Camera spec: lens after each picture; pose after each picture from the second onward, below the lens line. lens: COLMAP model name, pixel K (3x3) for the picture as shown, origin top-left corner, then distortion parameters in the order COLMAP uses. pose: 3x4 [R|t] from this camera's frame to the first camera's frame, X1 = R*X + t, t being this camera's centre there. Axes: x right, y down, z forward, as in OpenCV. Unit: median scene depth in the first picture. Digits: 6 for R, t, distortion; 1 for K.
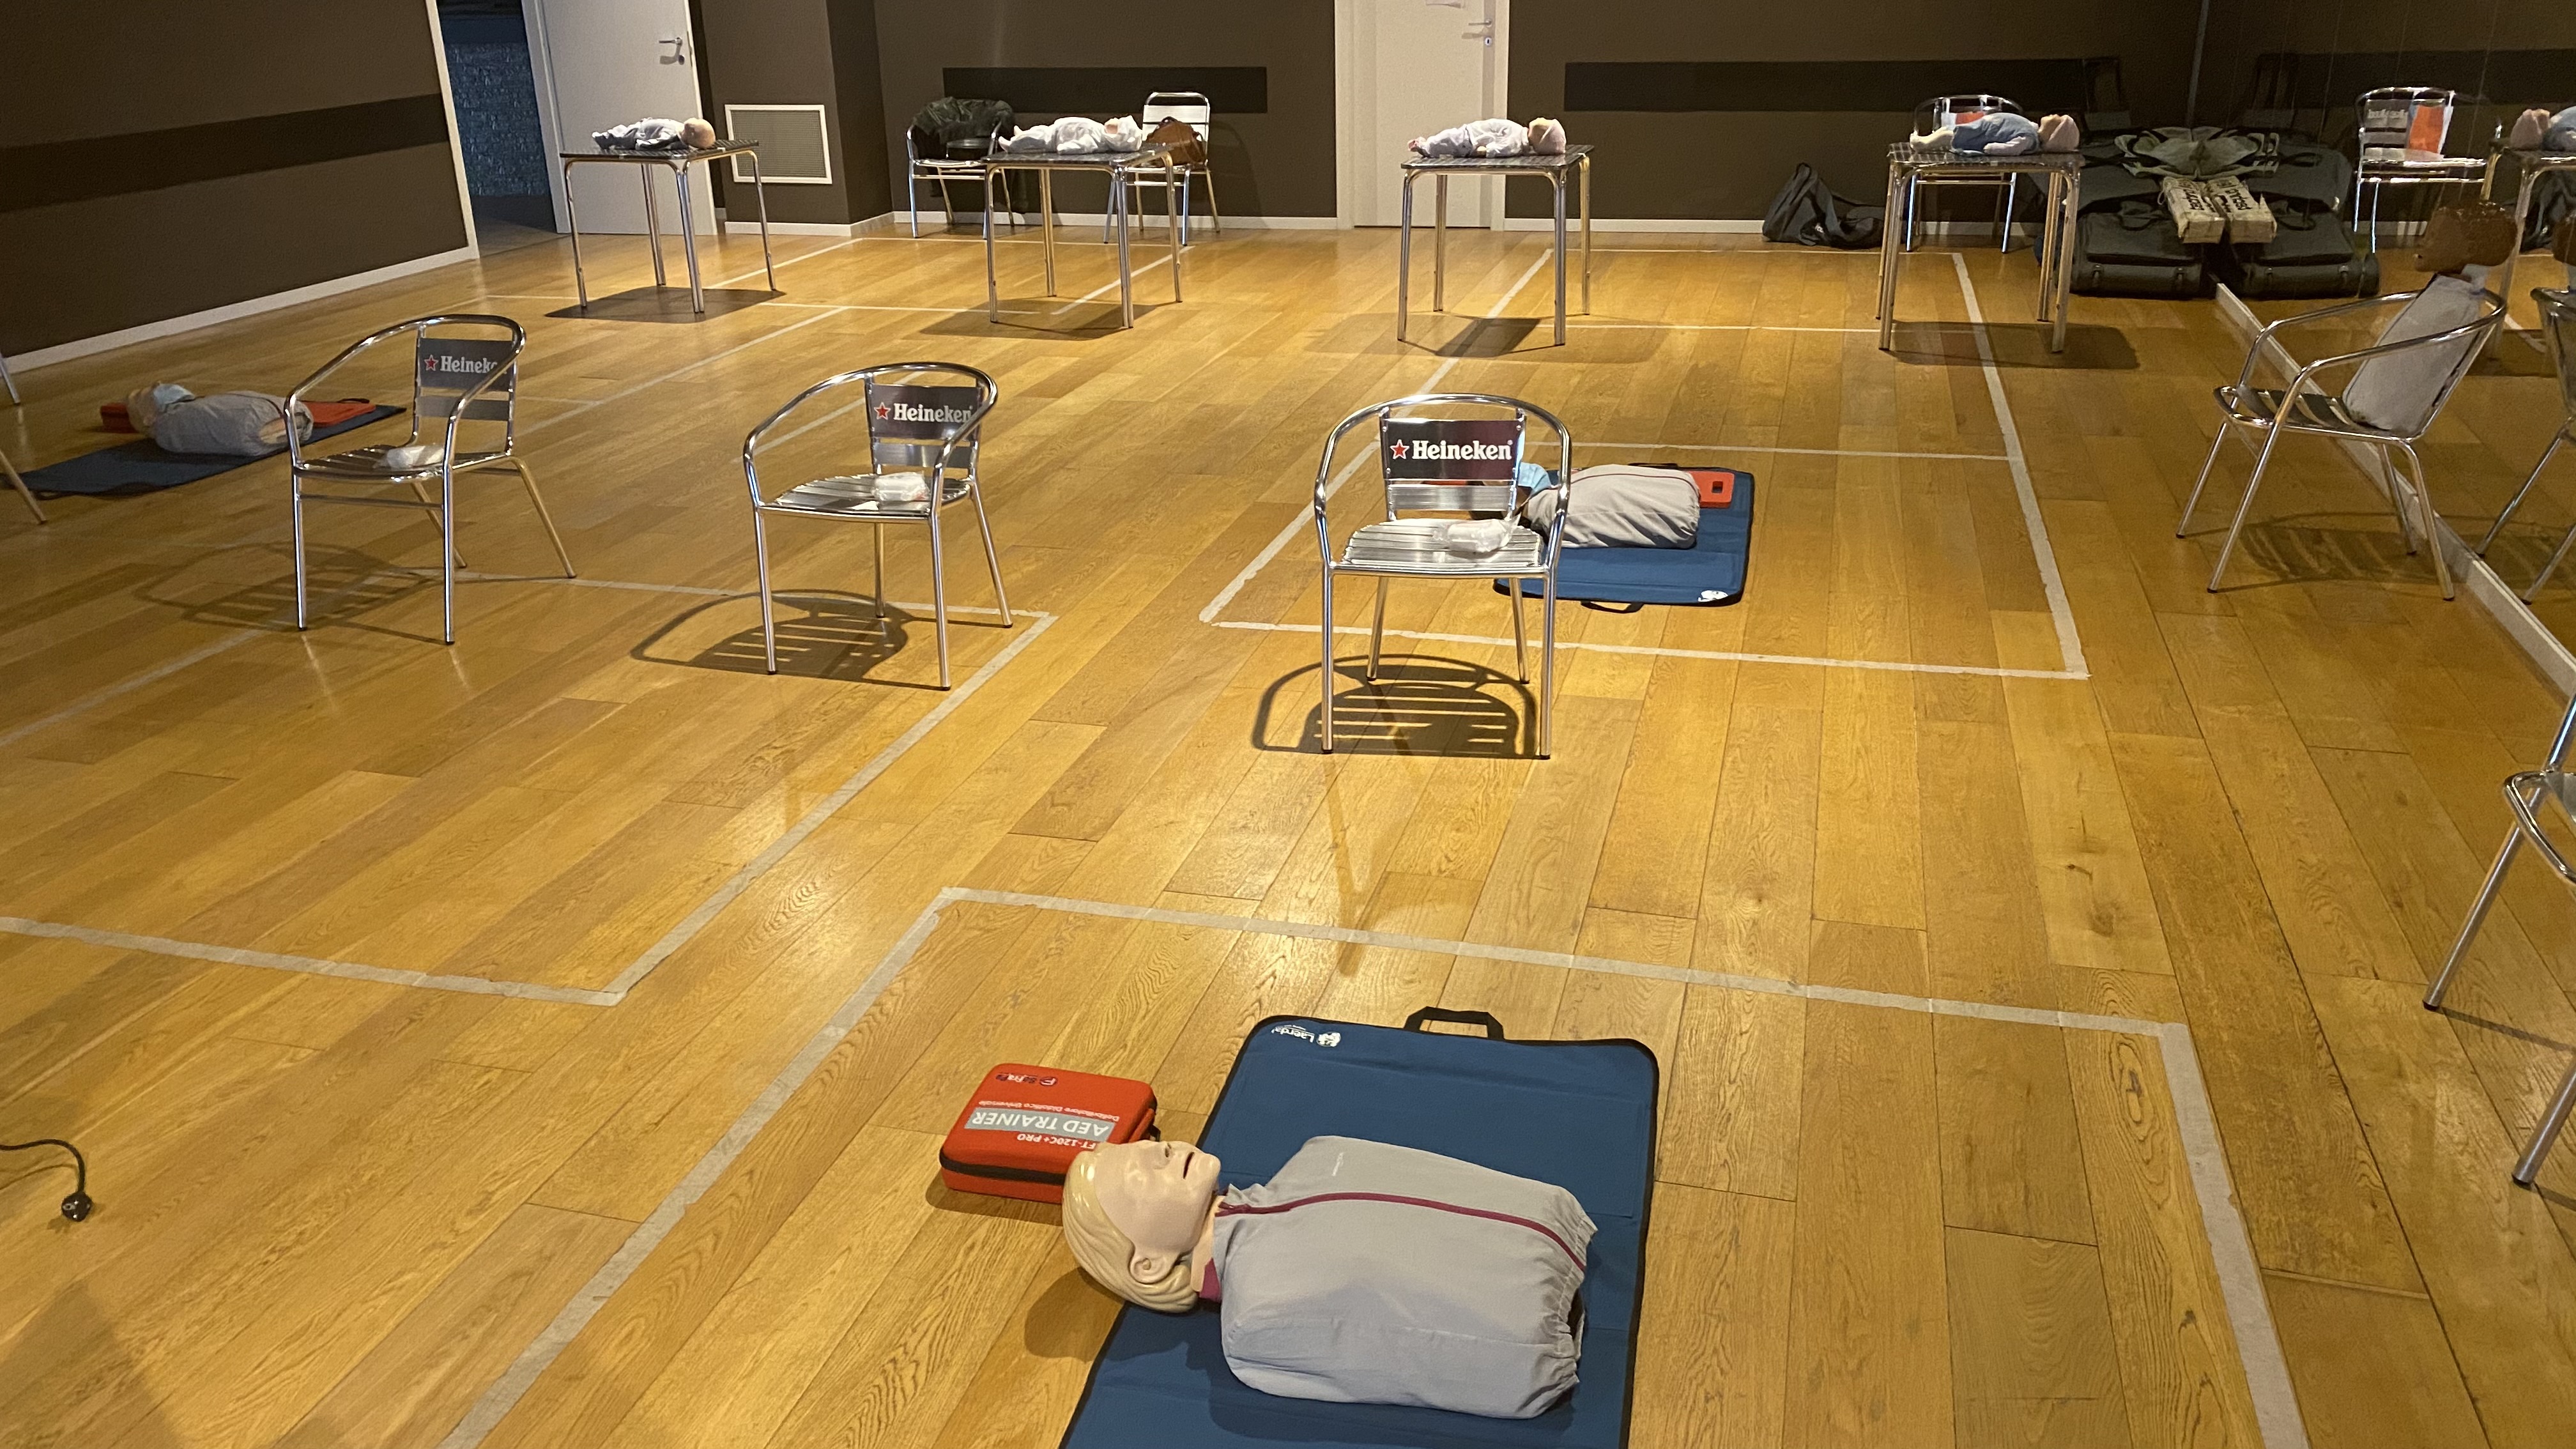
lens RADIAL K [[1964.5, 0, 1270.0], [0, 1964.5, 724.5], [0, 0, 1]] dist [0.063483, -0.085259]
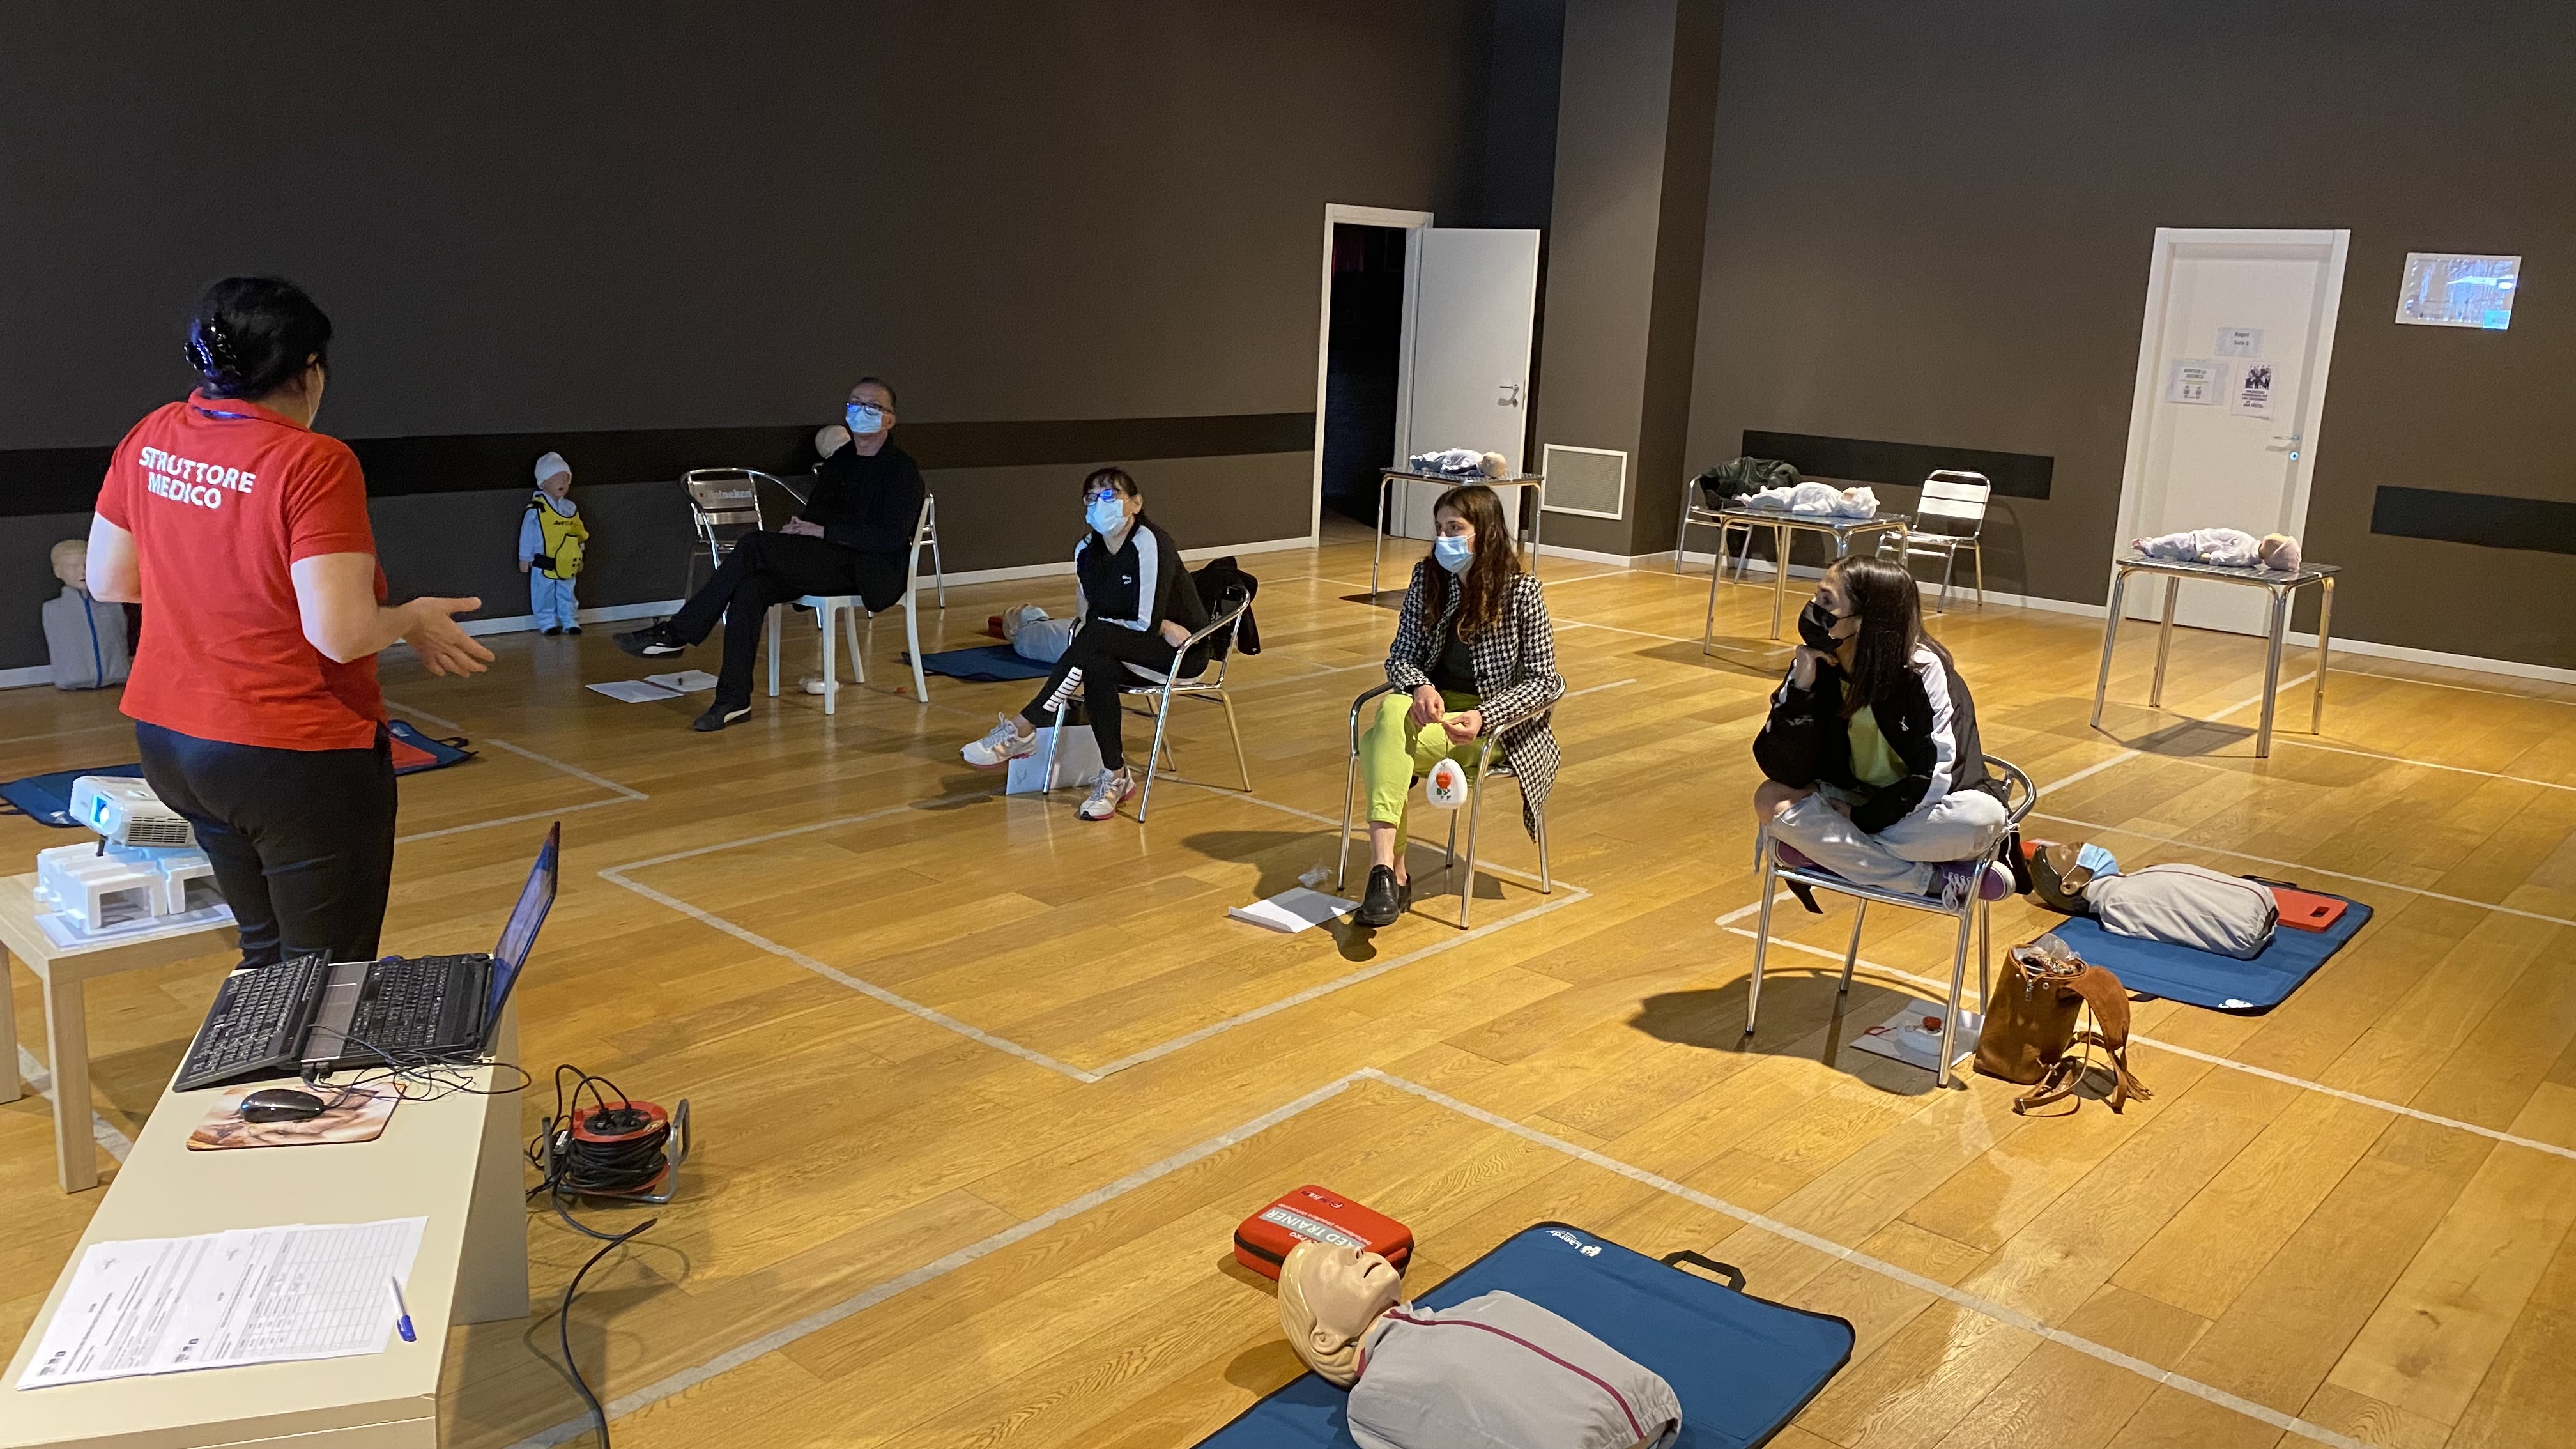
lens RADIAL K [[1964.5, 0, 1281.7], [0, 1964.5, 720.6], [0, 0, 1]] dist [0.063483, -0.085259]
pose [[0.896950, 0.157451, -0.413147, 0.202418], [-0.224114, 0.967408, -0.117875, 0.024264], [0.381122, 0.198320, 0.903003, -0.127458]]
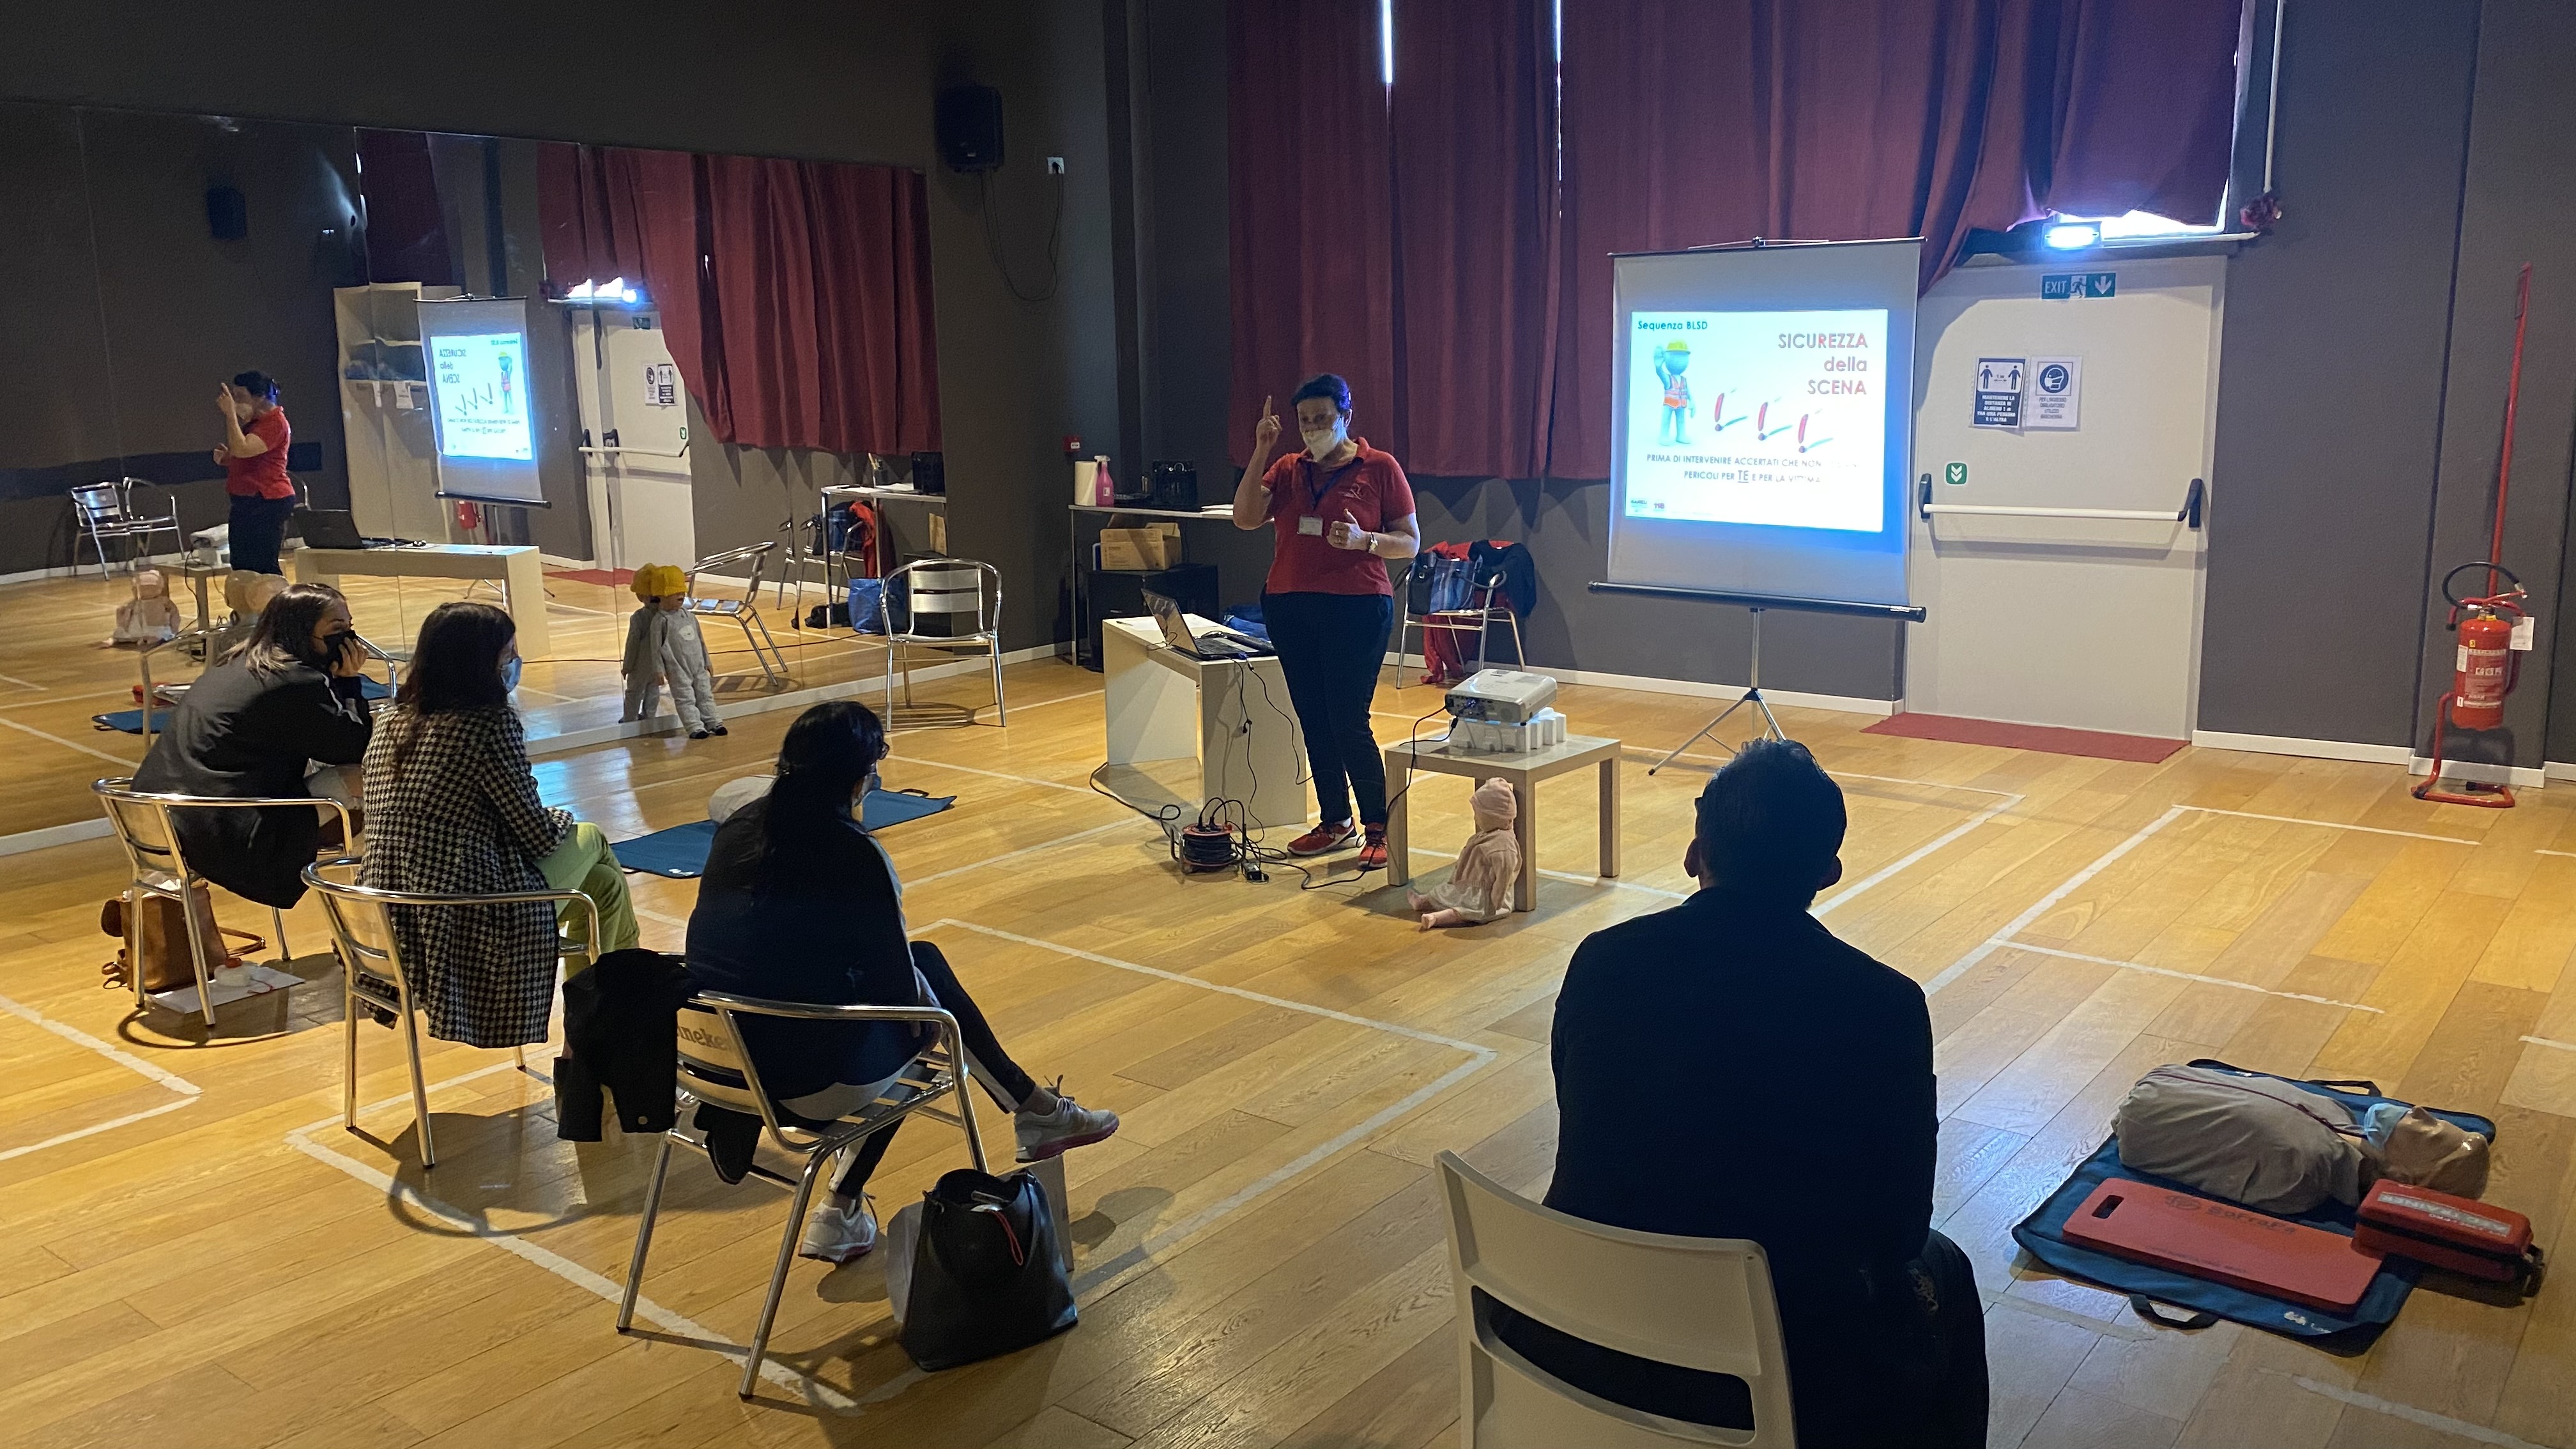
lens RADIAL K [[1964.5, 0, 1295.6], [0, 1964.5, 705.7], [0, 0, 1]] dist [0.063483, -0.085259]
pose [[-0.925935, -0.030492, 0.376450, -0.954801], [0.176164, 0.846801, 0.501890, -0.654771], [-0.334082, 0.531035, -0.778711, 1.596792]]
